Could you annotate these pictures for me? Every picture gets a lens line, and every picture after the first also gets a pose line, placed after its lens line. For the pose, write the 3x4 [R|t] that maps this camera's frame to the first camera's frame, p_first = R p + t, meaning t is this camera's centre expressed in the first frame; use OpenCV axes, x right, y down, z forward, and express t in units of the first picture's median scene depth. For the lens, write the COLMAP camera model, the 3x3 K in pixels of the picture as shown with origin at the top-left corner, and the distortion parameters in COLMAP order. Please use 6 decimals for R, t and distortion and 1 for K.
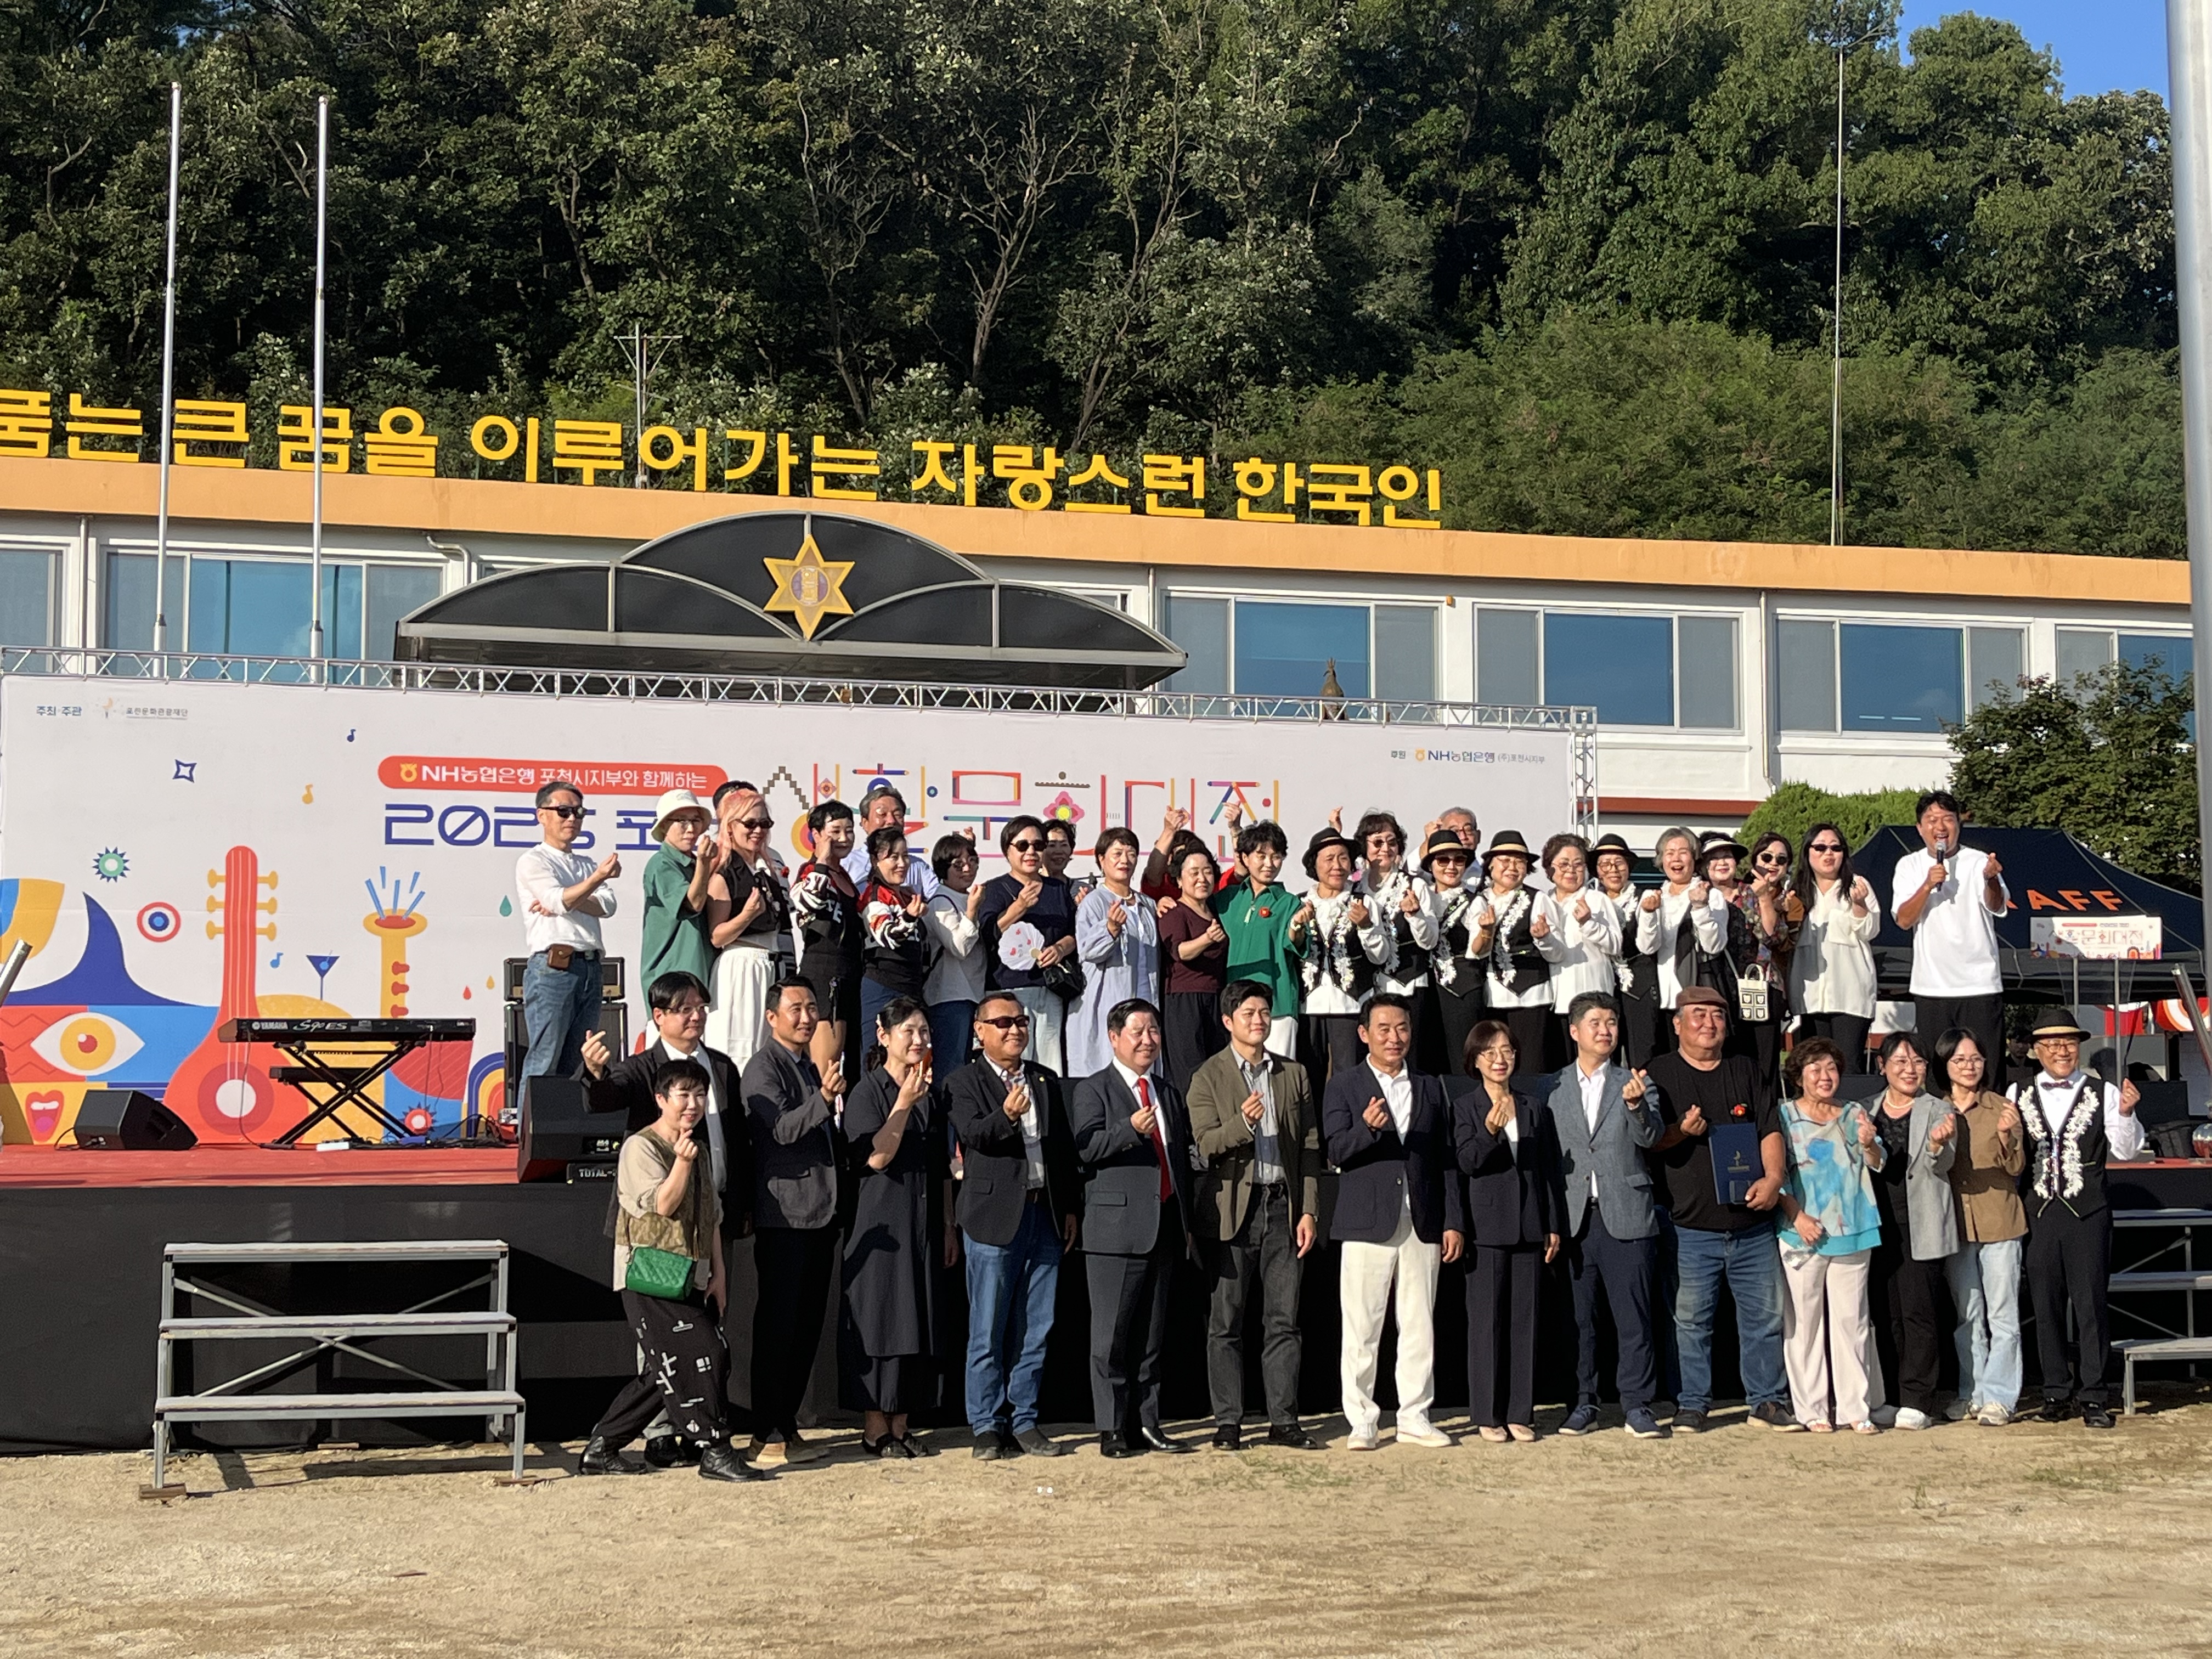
lens RADIAL K [[3218.3, 0, 1106.0], [0, 3218.3, 829.5], [0, 0, 1]] dist [0.204913, -0.921615]
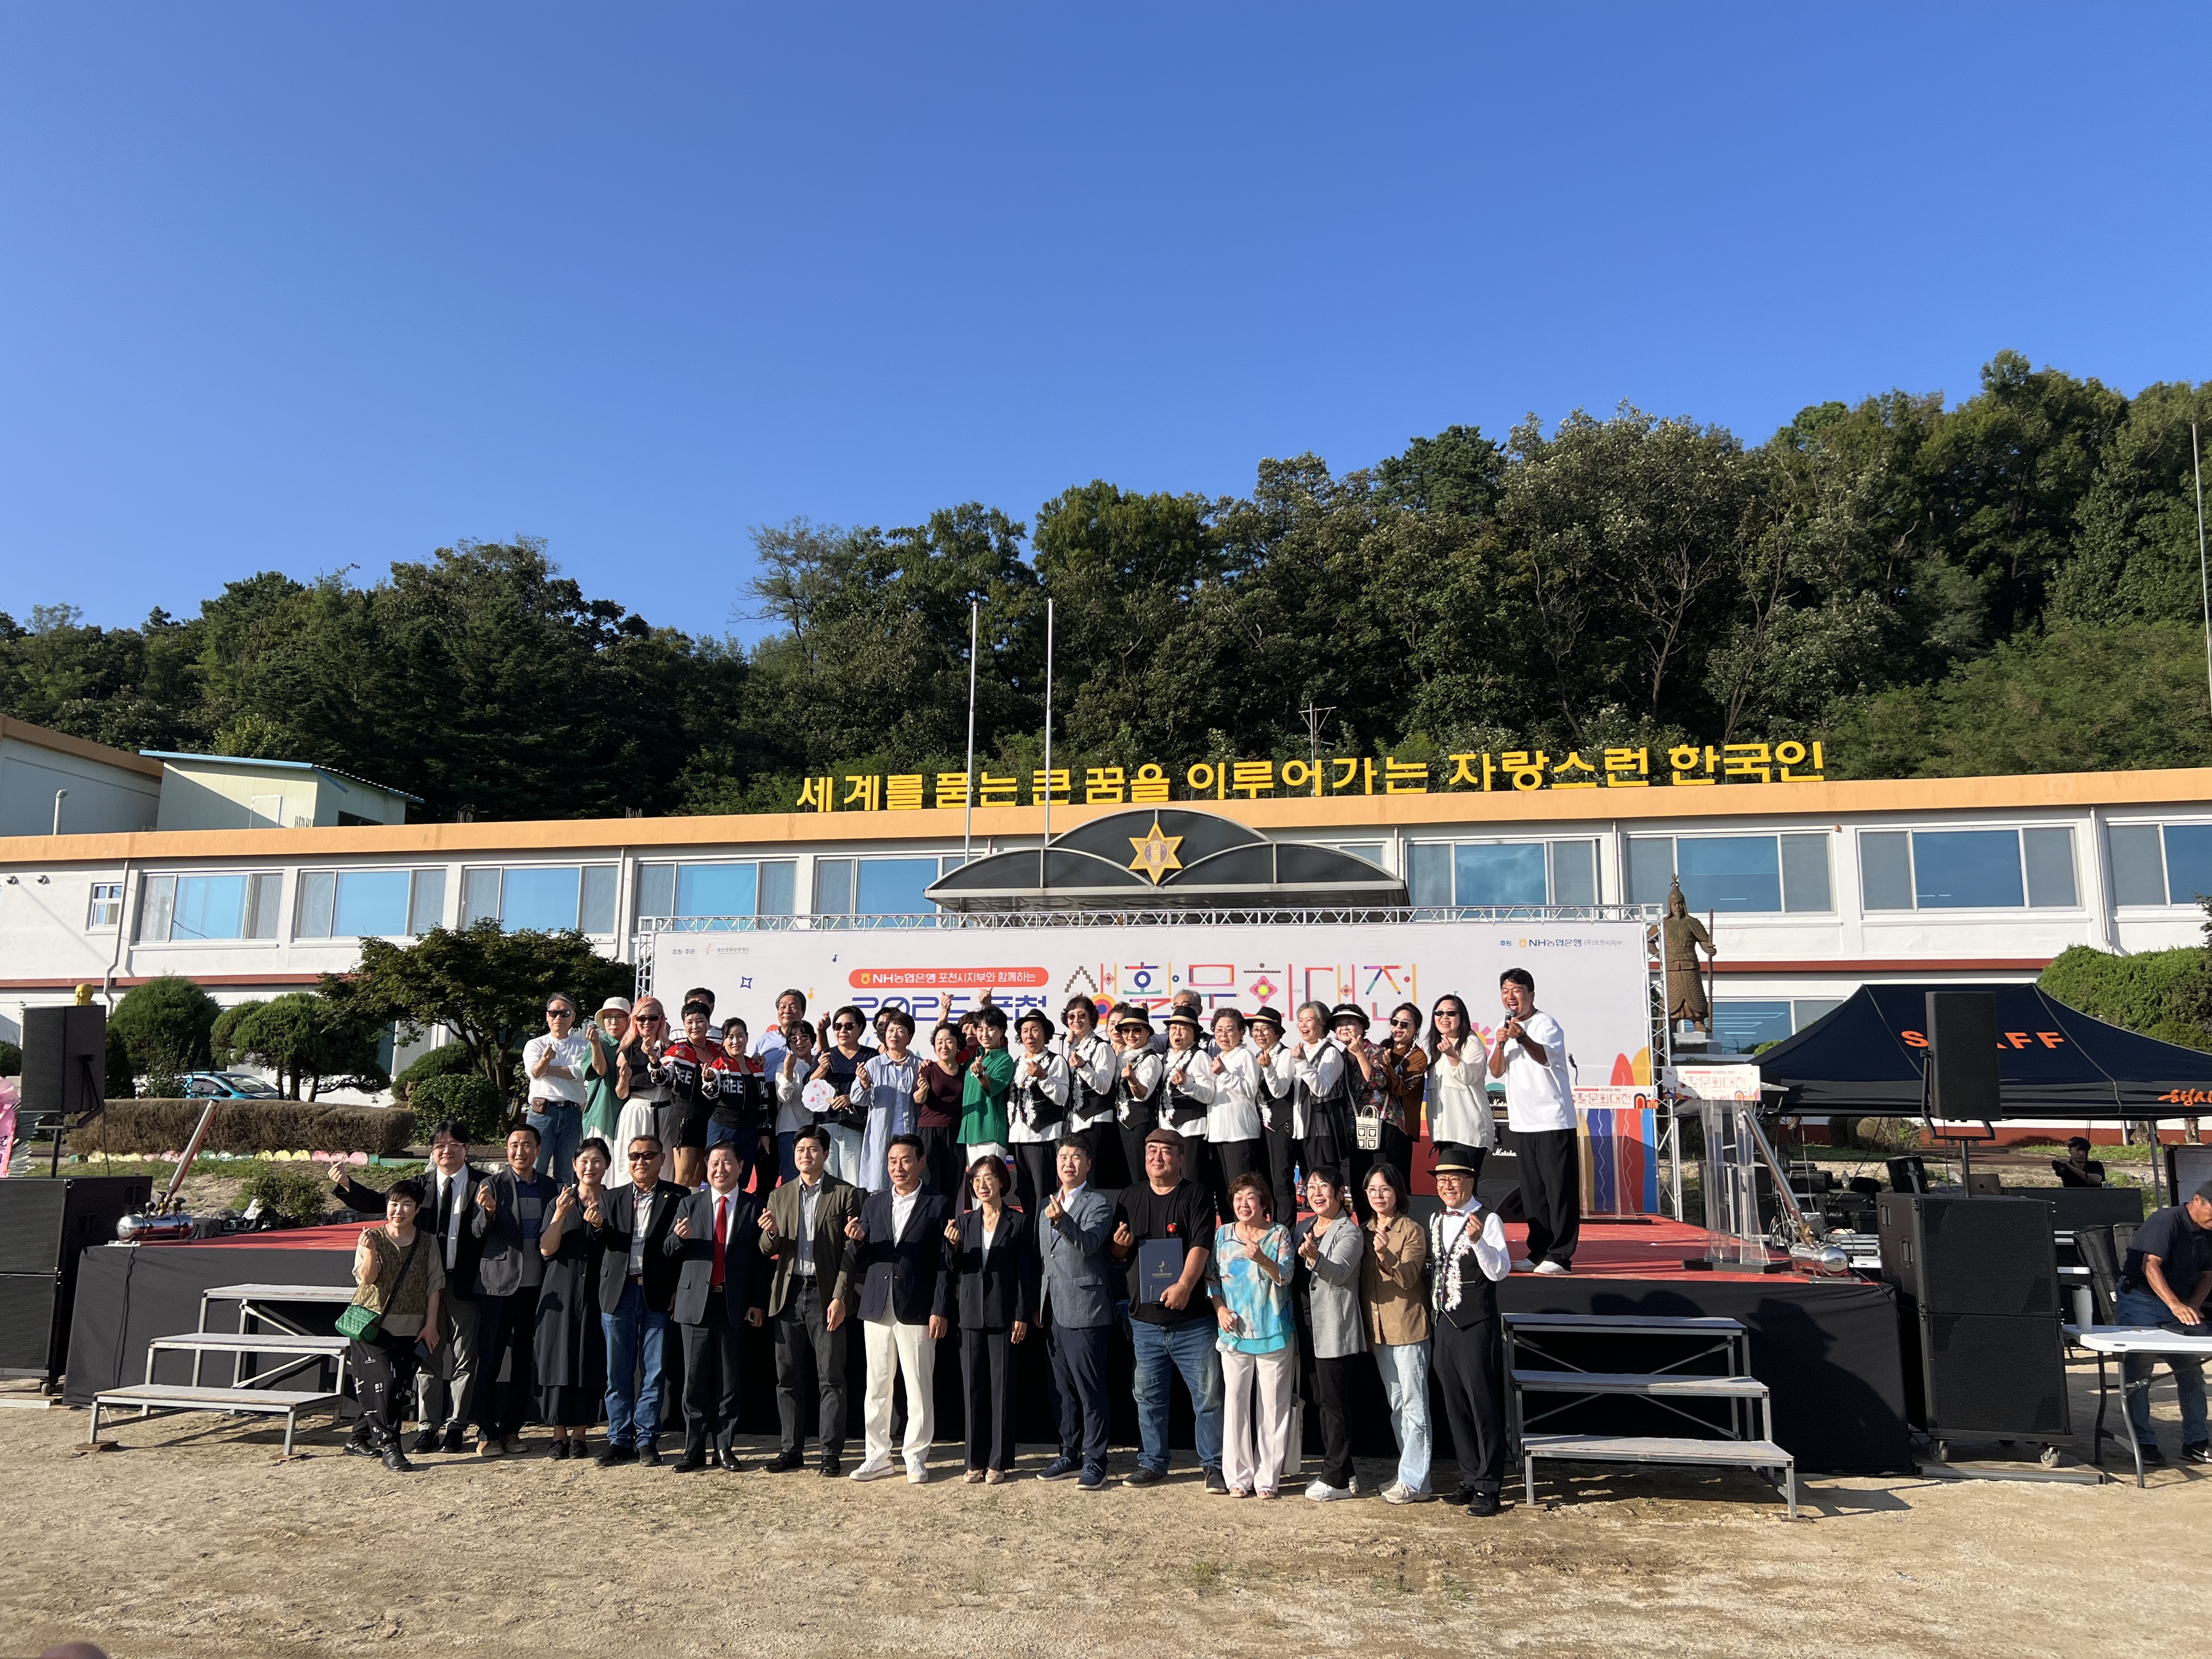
lens RADIAL K [[1759.2, 0, 1049.8], [0, 1759.2, 833.0], [0, 0, 1]] dist [0.113597, -0.156731]
pose [[0.885037, -0.069474, -0.460308, 0.241362], [0.028352, 0.995010, -0.095663, -0.001715], [0.464657, 0.071615, 0.882590, 0.171077]]
